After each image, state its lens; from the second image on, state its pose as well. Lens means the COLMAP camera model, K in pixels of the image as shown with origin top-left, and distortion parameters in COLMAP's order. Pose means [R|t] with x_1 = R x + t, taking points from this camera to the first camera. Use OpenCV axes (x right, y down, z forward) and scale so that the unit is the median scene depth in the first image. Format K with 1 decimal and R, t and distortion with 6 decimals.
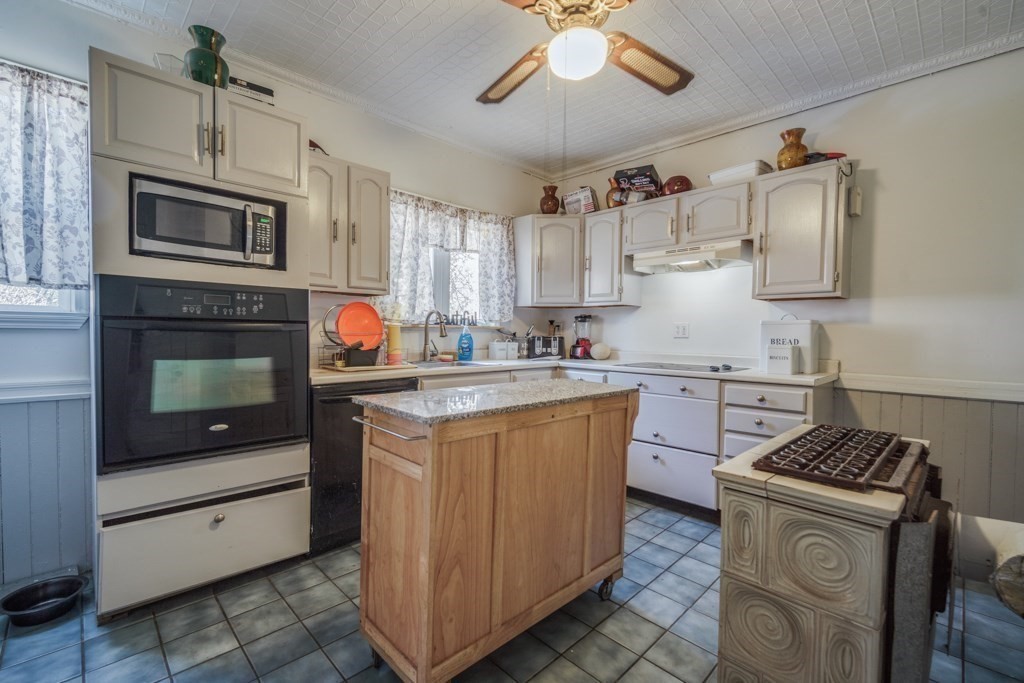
lens RADIAL K [[446.3, 0, 512.3], [0, 446.3, 340.9], [0, 0, 1]] dist [0.003227, -0.001480]
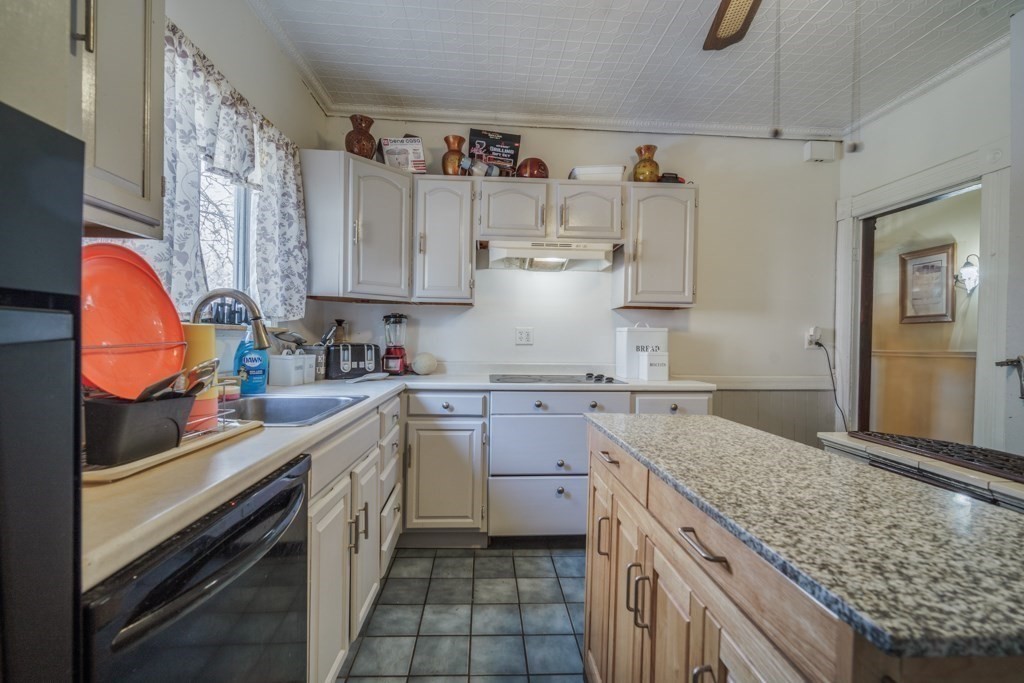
lens RADIAL K [[446.3, 0, 510.5], [0, 446.3, 342.9], [0, 0, 1]] dist [0.003227, -0.001480]
pose [[0.661244, -0.007442, 0.750134, -0.285052], [0.007363, 0.999967, 0.003431, -0.013288], [-0.750135, 0.003255, 0.661277, 0.421972]]
